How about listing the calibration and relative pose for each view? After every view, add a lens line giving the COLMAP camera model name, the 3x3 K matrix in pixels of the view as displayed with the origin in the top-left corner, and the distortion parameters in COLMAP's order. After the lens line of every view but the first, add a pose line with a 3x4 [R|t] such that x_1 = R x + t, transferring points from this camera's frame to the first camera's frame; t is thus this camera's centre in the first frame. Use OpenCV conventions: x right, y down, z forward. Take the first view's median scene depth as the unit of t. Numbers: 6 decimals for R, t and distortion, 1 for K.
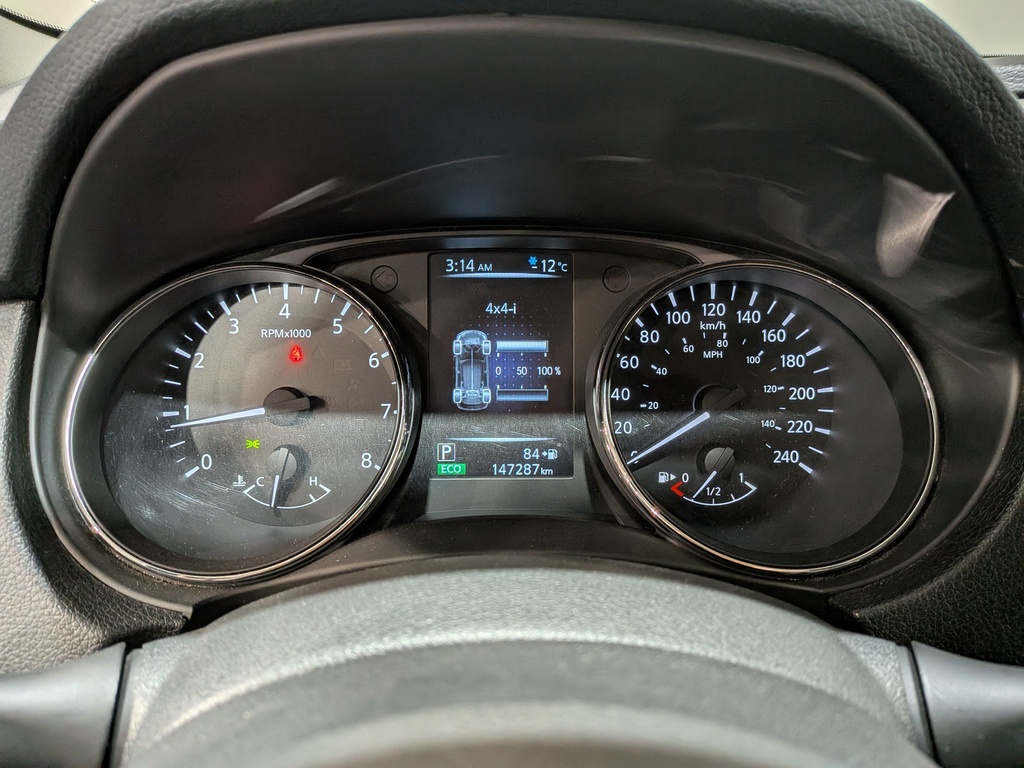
lens RADIAL K [[748.0, 0, 518.4], [0, 748.0, 362.9], [0, 0, 1]] dist [0.050208, -0.087035]
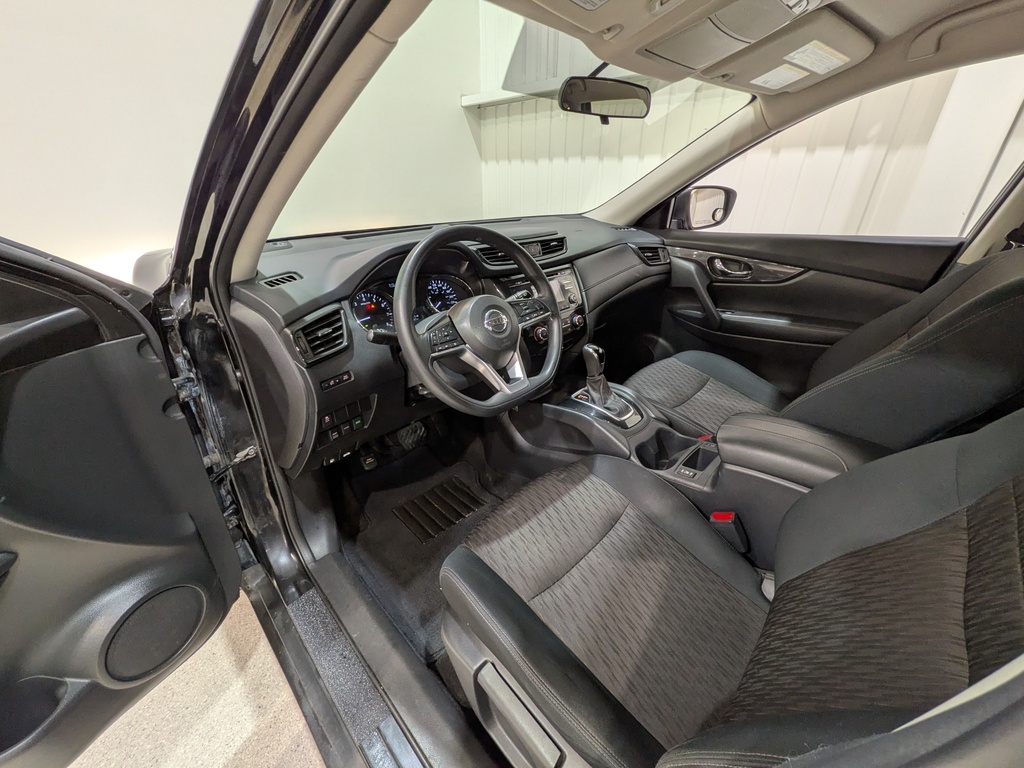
lens RADIAL K [[407.7, 0, 522.4], [0, 407.7, 381.8], [0, 0, 1]] dist [-0.000262, 0.000043]
pose [[0.708364, -0.317165, 0.630577, -1.457886], [0.260212, 0.947780, 0.184399, 0.229536], [-0.656133, 0.033463, 0.753903, -1.757718]]
